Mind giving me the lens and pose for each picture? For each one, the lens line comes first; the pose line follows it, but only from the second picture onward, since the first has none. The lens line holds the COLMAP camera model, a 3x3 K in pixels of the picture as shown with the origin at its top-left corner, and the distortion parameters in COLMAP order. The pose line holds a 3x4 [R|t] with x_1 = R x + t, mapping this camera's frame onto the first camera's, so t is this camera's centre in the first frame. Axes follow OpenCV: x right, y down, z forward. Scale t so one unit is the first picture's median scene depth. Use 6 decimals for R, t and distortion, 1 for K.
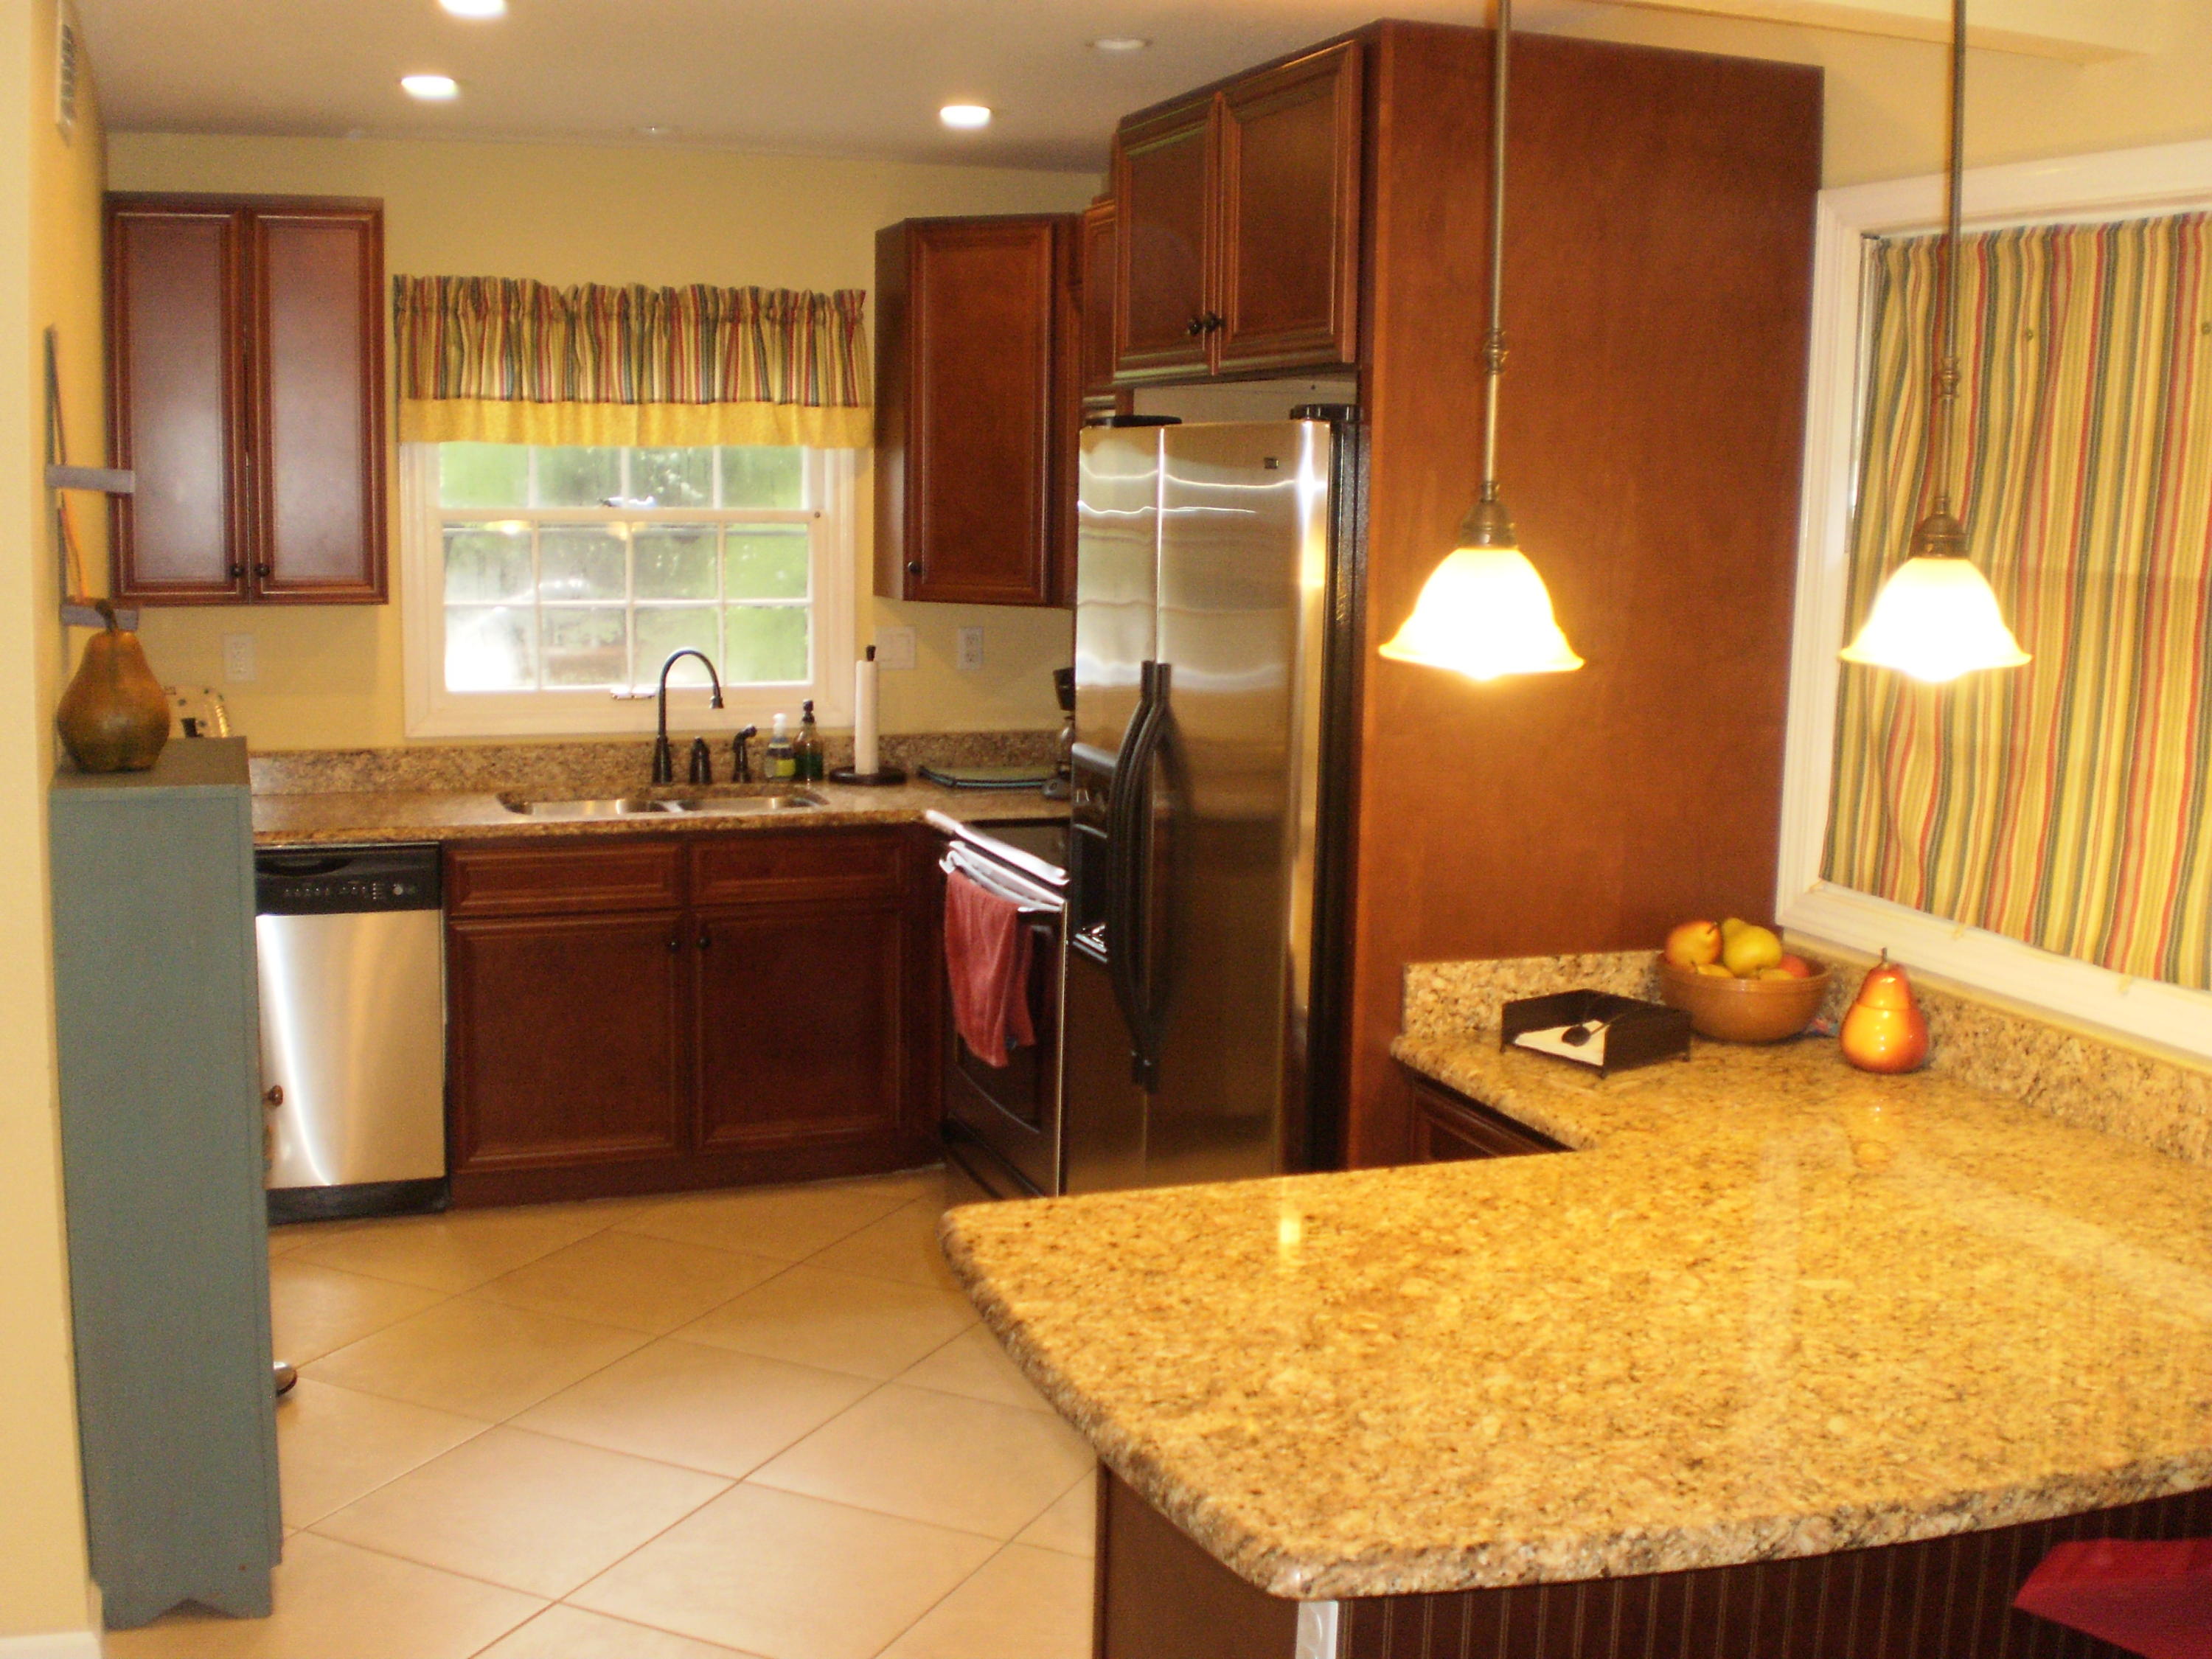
lens RADIAL K [[2365.3, 0, 1100.6], [0, 2365.3, 888.4], [0, 0, 1]] dist [-0.068877, -0.156531]
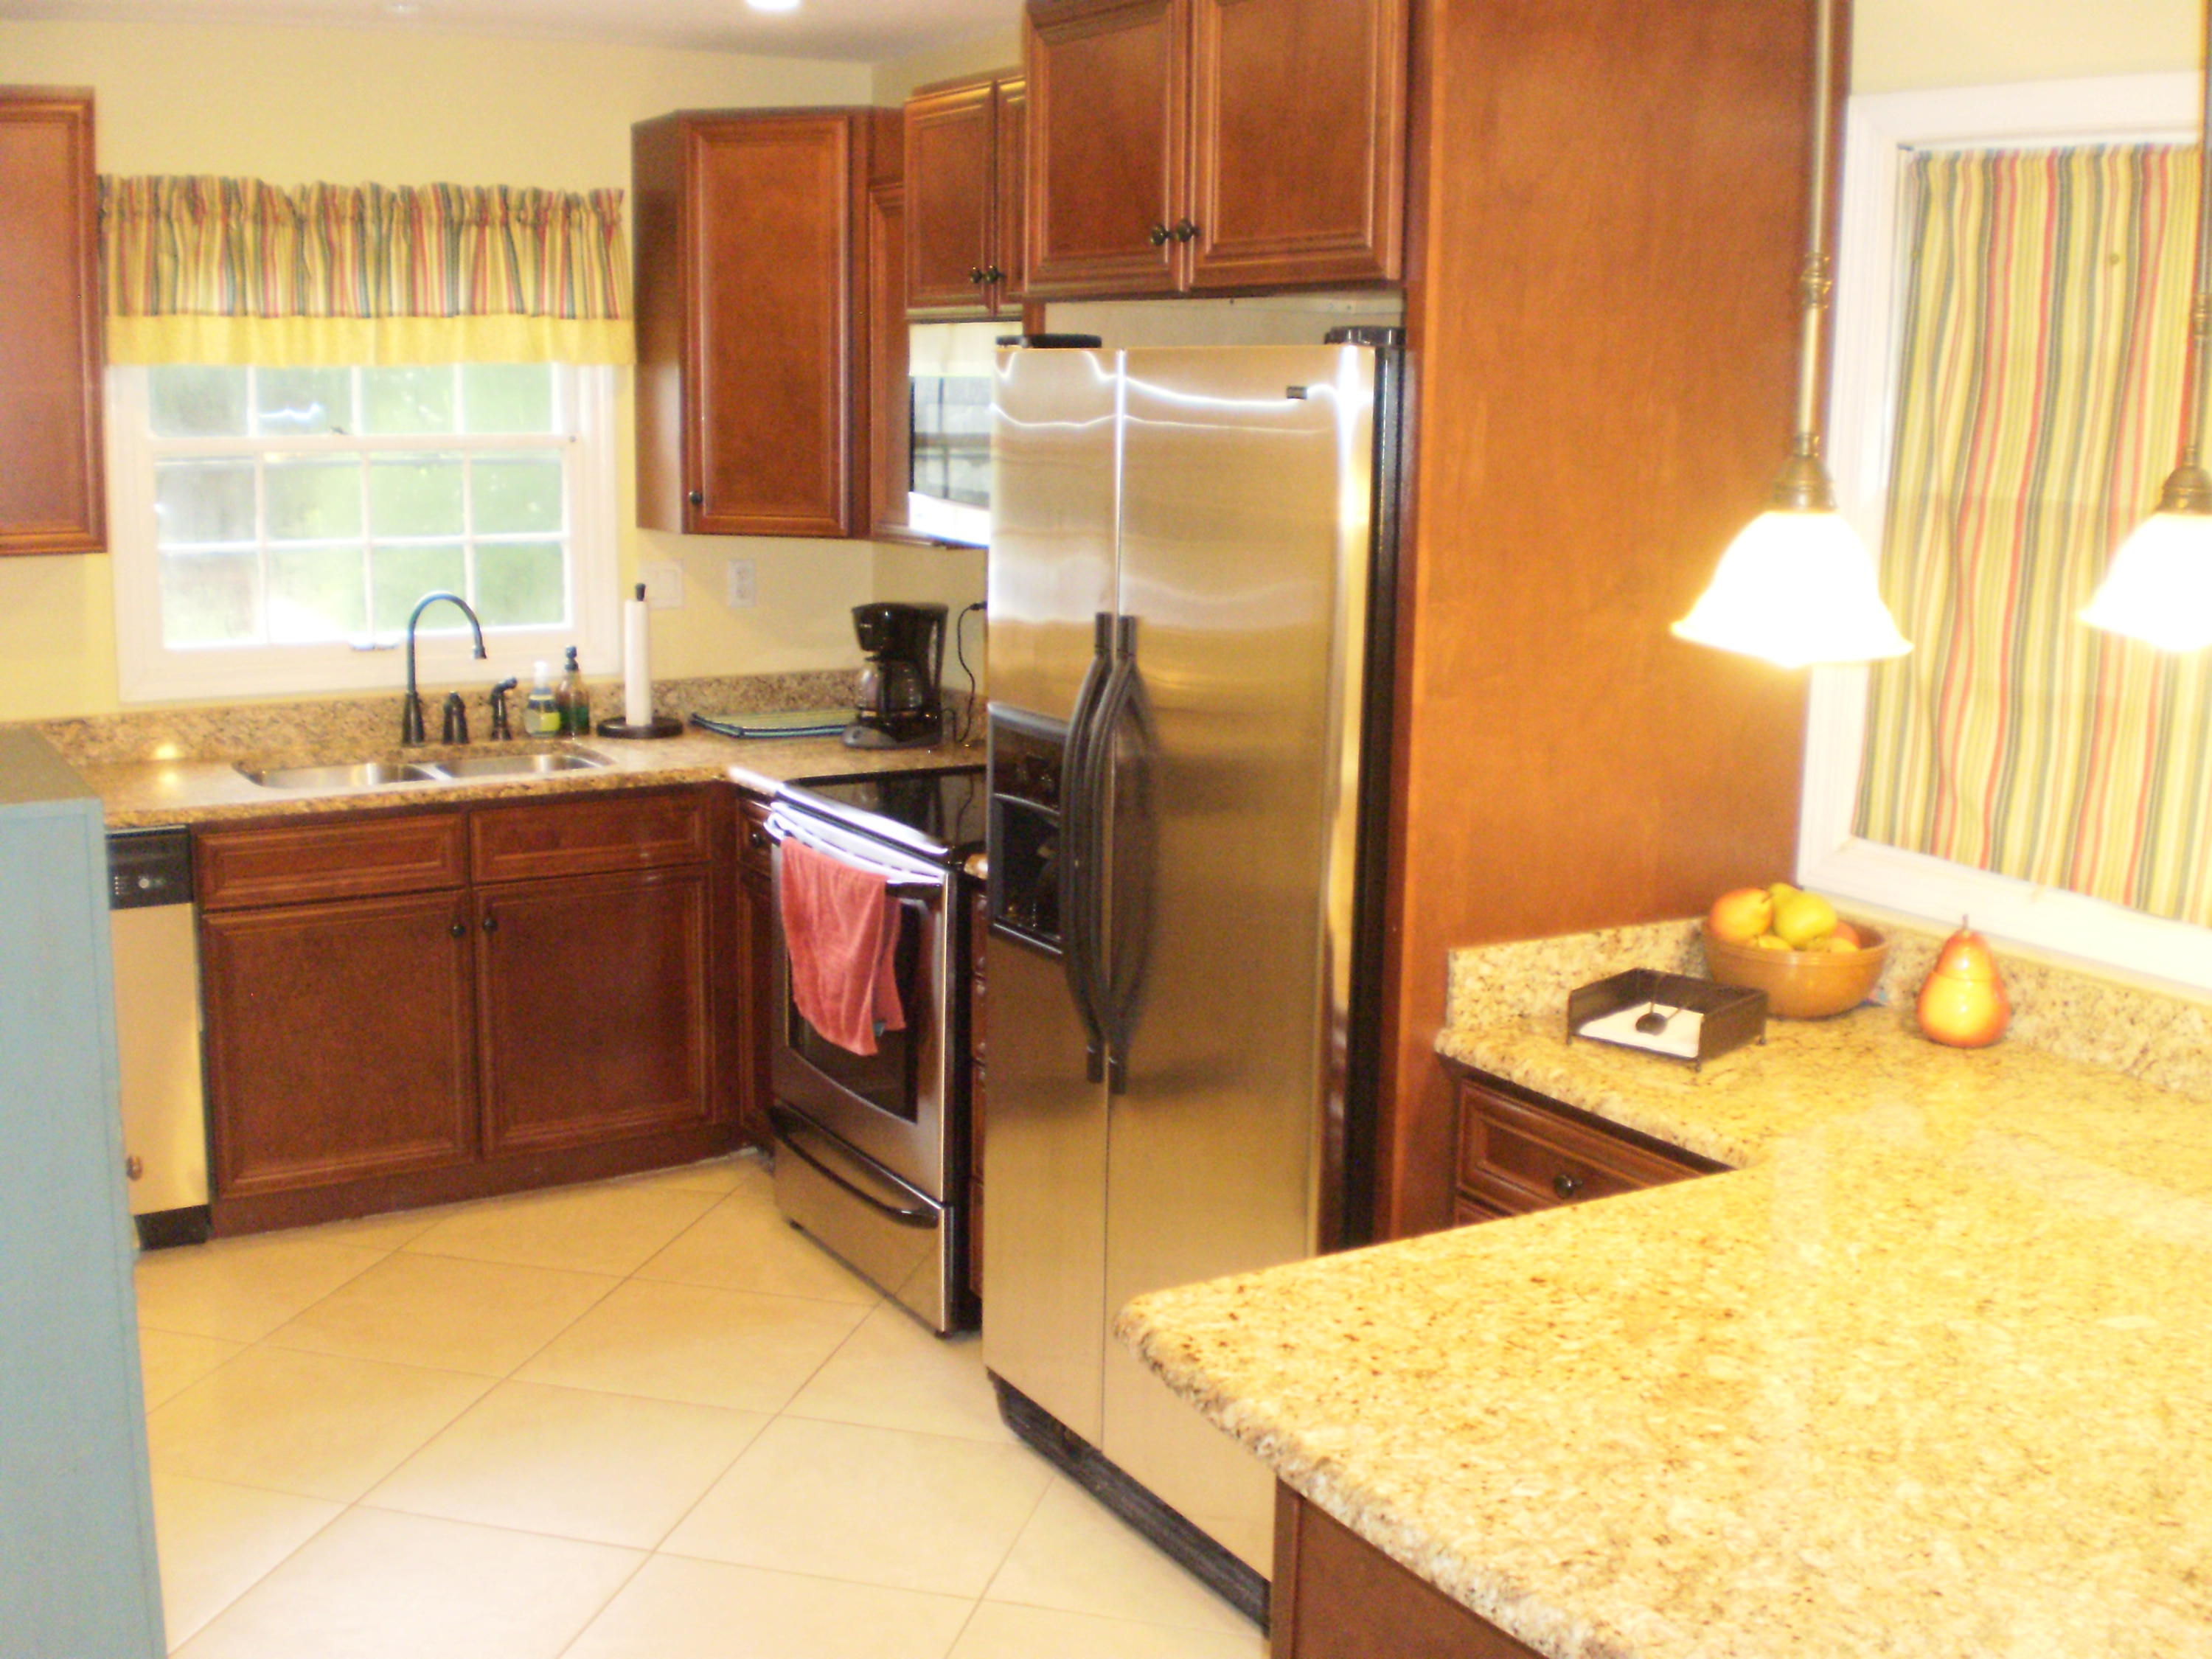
lens RADIAL K [[2365.3, 0, 1100.6], [0, 2365.3, 888.4], [0, 0, 1]] dist [-0.068877, -0.156531]
pose [[0.983139, -0.041593, 0.178068, -0.103753], [0.034282, 0.998446, 0.043939, -0.022941], [-0.179619, -0.037094, 0.983037, 0.087673]]
